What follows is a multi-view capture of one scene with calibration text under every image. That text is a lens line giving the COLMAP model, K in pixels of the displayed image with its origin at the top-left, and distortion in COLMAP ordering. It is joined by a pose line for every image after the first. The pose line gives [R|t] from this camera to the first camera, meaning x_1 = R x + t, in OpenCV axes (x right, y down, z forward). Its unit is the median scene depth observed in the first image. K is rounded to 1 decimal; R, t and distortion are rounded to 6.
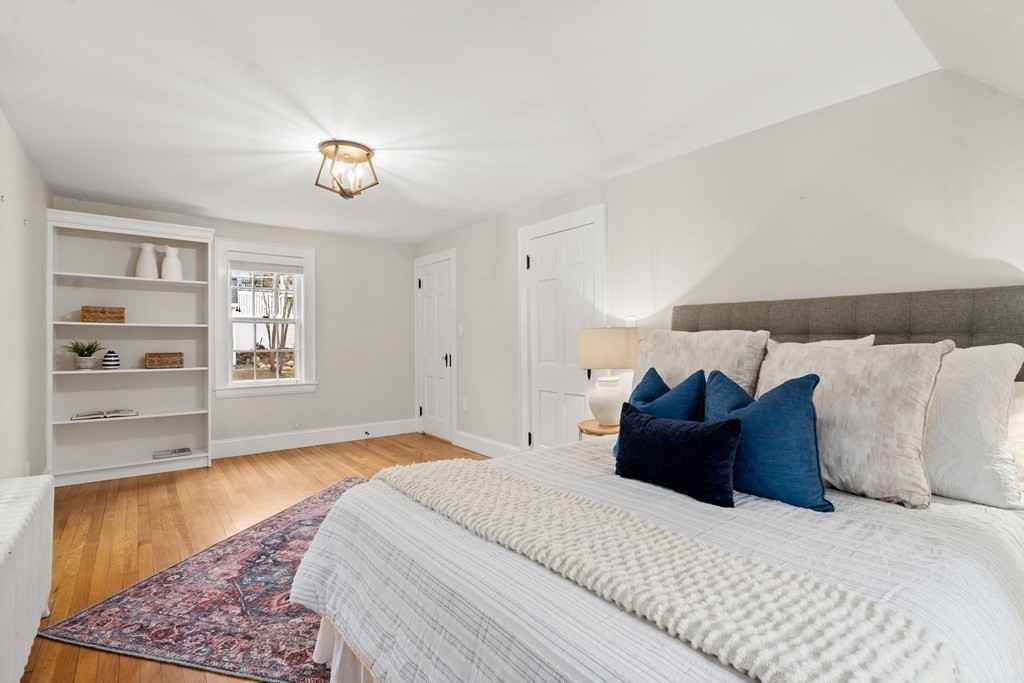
lens RADIAL K [[481.4, 0, 512.2], [0, 481.4, 340.2], [0, 0, 1]] dist [0.000863, 0.000770]
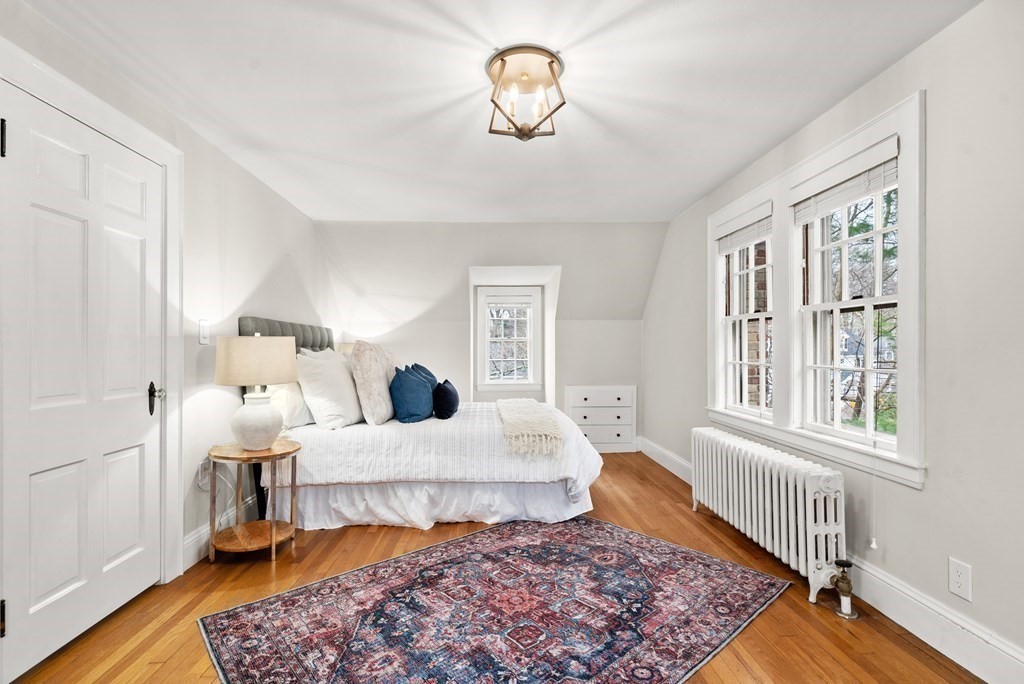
lens RADIAL K [[481.4, 0, 512.4], [0, 481.4, 343.9], [0, 0, 1]] dist [0.000863, 0.000770]
pose [[-0.816327, 0.010278, 0.577498, -0.903569], [0.003423, 0.999910, -0.012958, 0.003442], [-0.577579, -0.008601, -0.816289, 1.962449]]
